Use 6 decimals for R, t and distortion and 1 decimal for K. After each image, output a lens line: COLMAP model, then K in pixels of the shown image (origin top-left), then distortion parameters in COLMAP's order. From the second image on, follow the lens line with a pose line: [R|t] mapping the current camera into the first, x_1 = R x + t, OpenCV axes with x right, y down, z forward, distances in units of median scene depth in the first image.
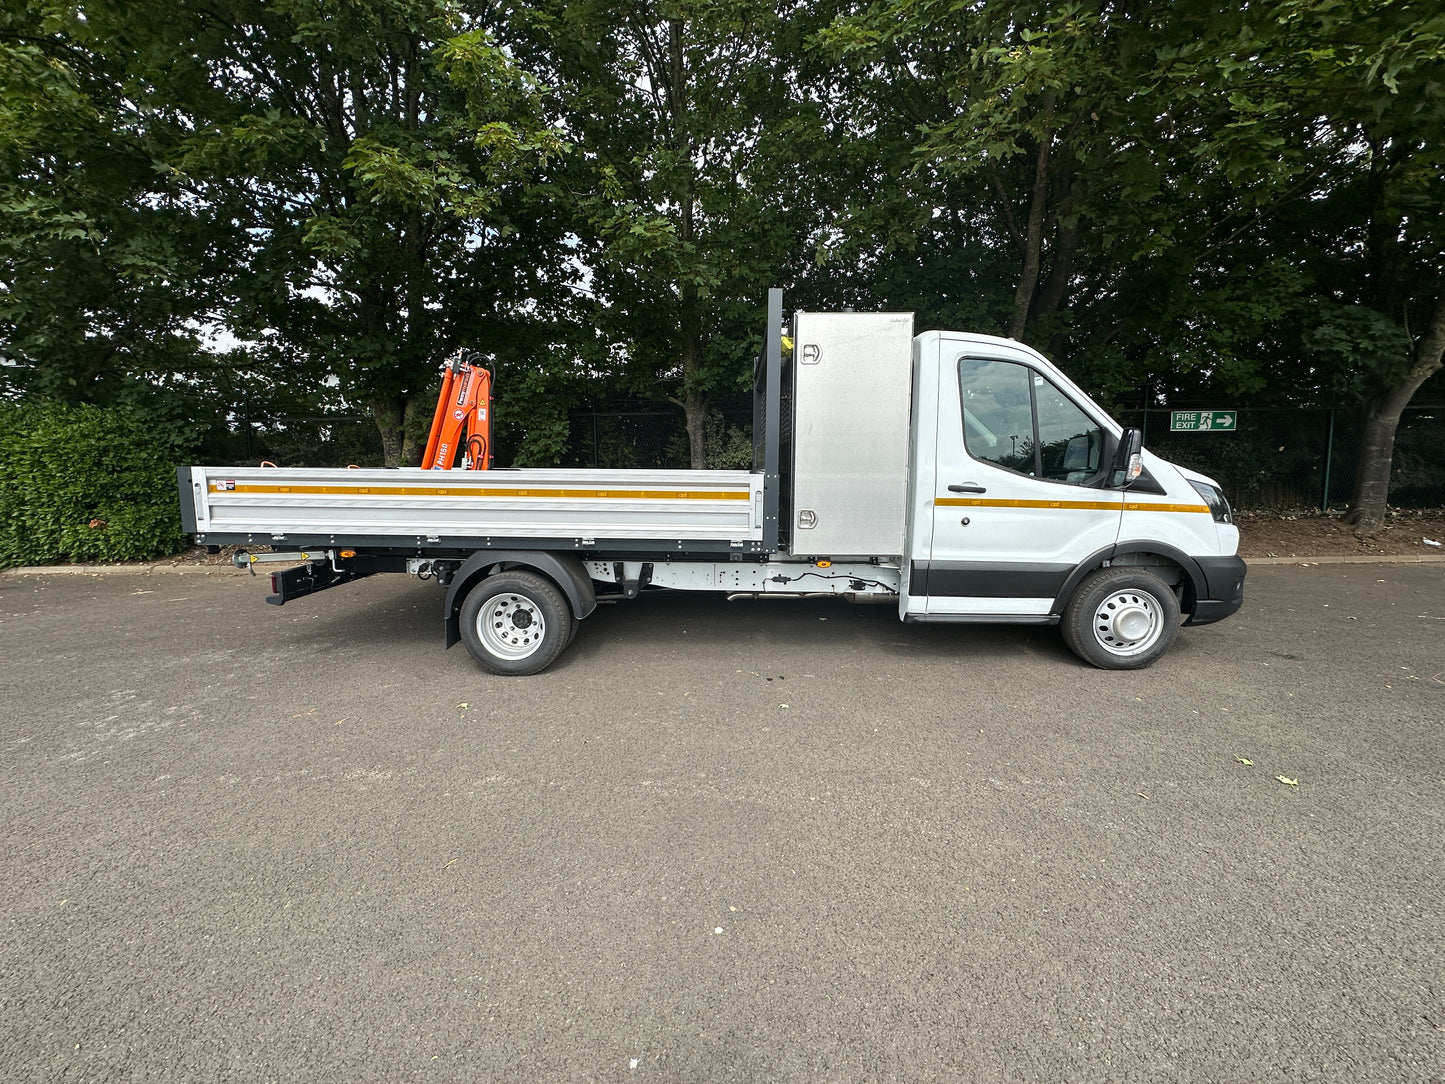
lens RADIAL K [[571.0, 0, 721.4], [0, 571.0, 540.3], [0, 0, 1]] dist [-0.001584, -0.000046]
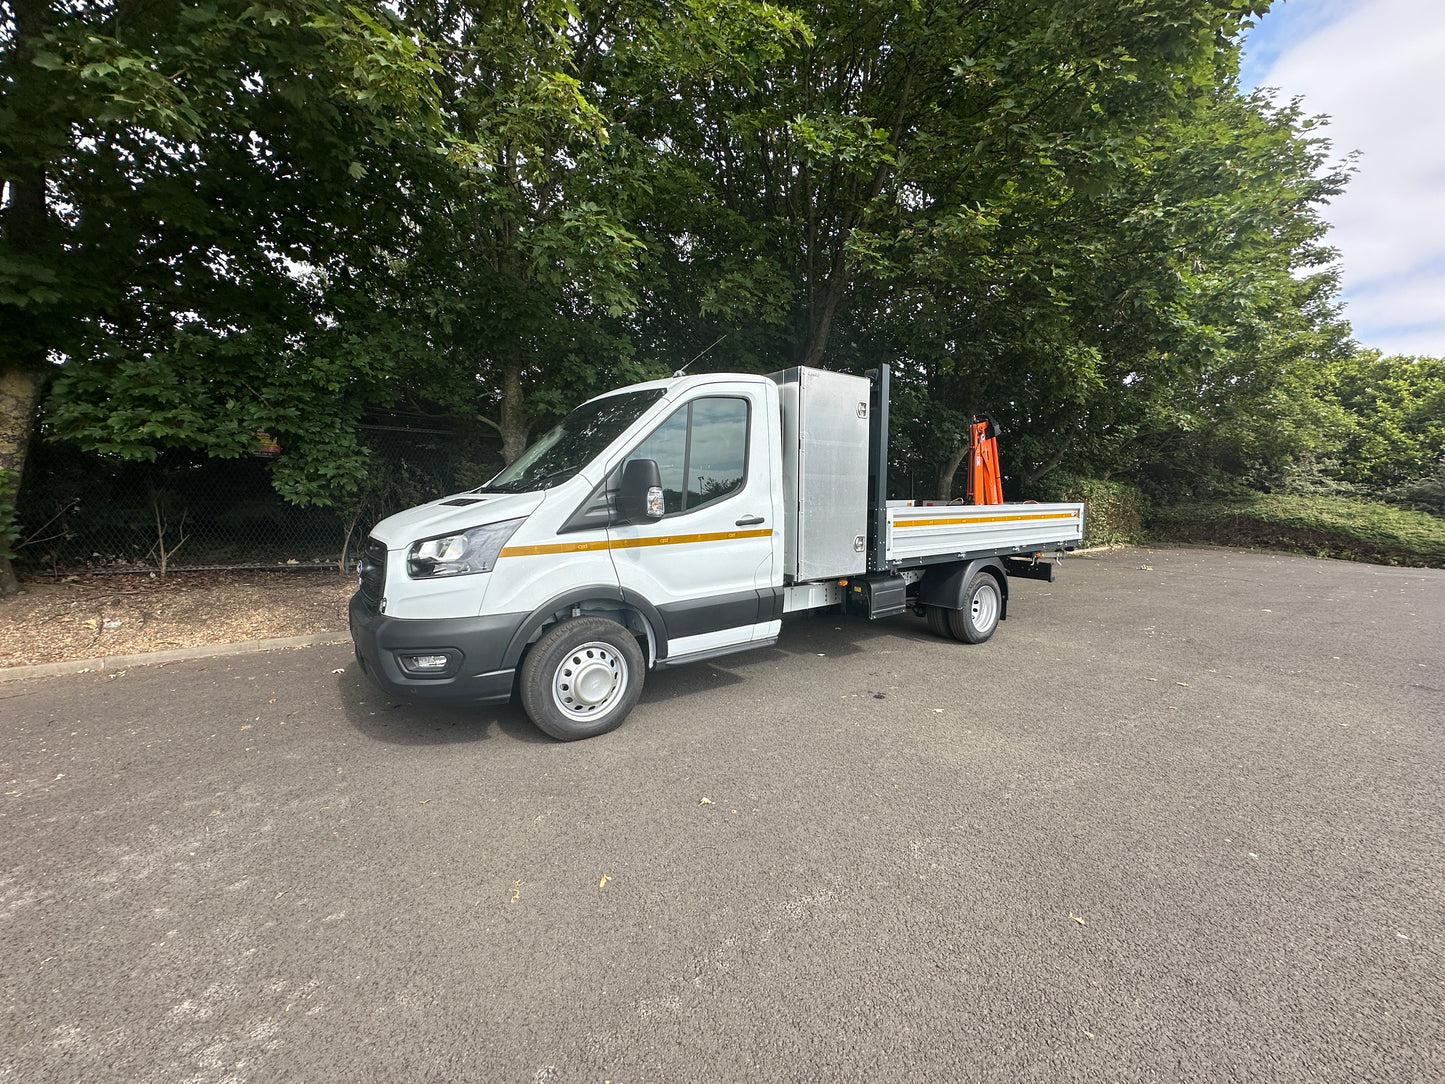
lens RADIAL K [[576.0, 0, 720.2], [0, 576.0, 535.4], [0, 0, 1]] dist [-0.002851, -0.000046]
pose [[0.777317, -0.017893, 0.628855, -0.836771], [0.061498, 0.996969, -0.047650, -0.028445], [-0.626096, 0.075713, 0.776061, 0.321897]]
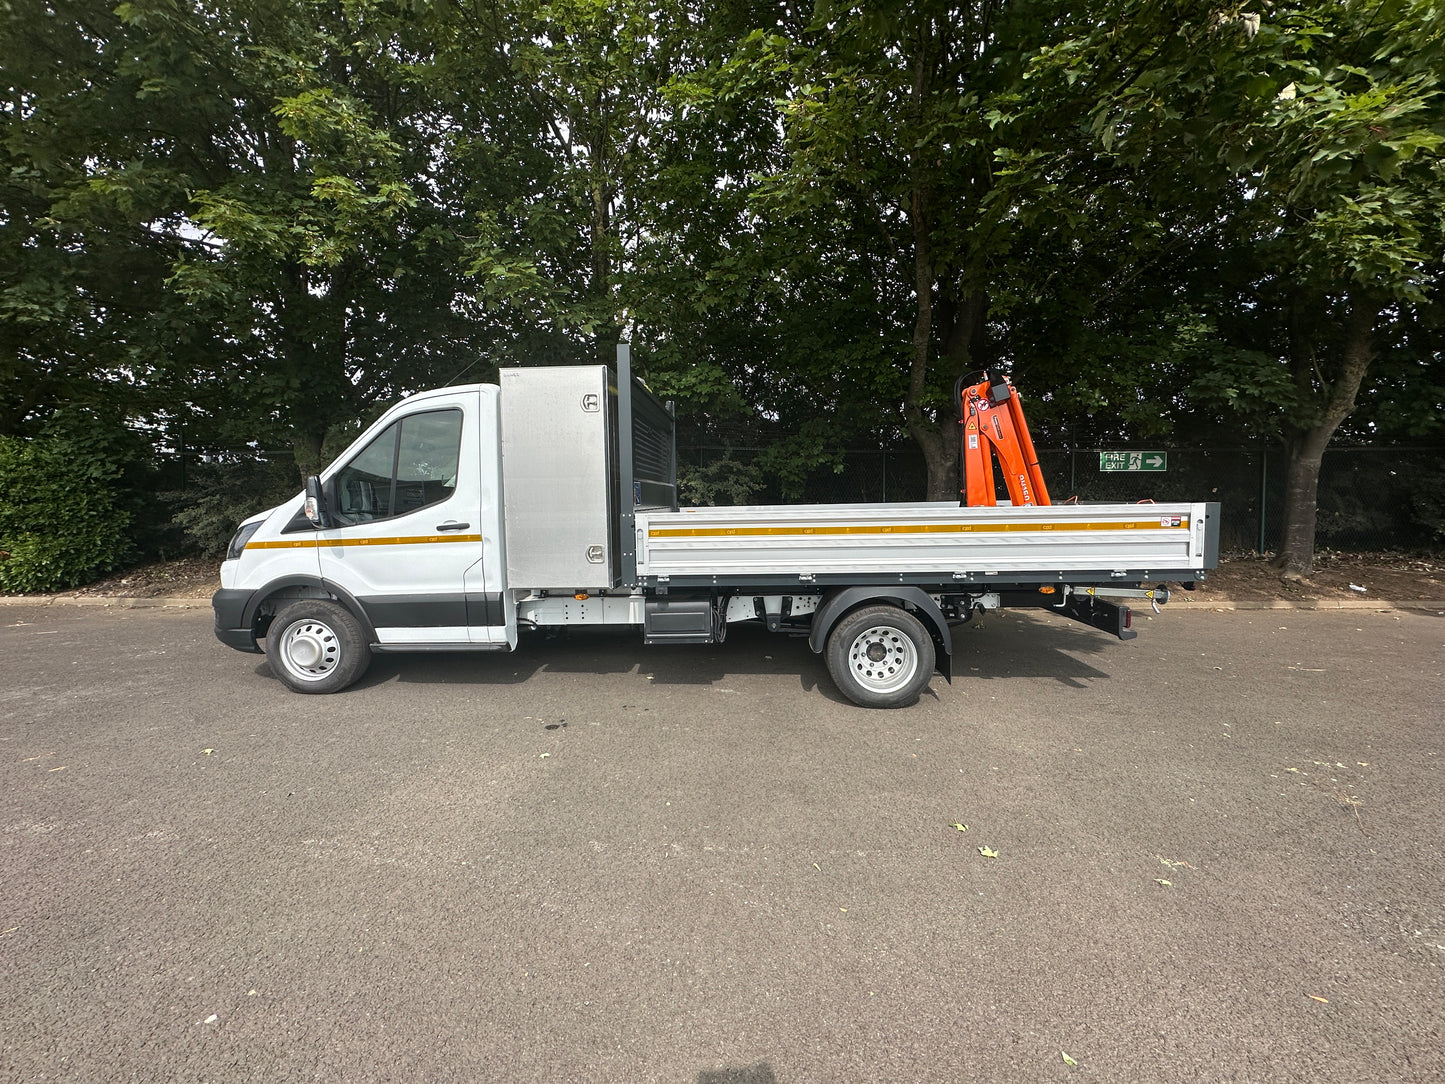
lens RADIAL K [[572.7, 0, 721.1], [0, 572.7, 540.6], [0, 0, 1]] dist [-0.001654, 0.000065]
pose [[0.999857, 0.010005, -0.013643, 0.382906], [-0.010803, 0.998153, -0.059789, -0.014798], [0.013019, 0.059927, 0.998118, 0.026152]]
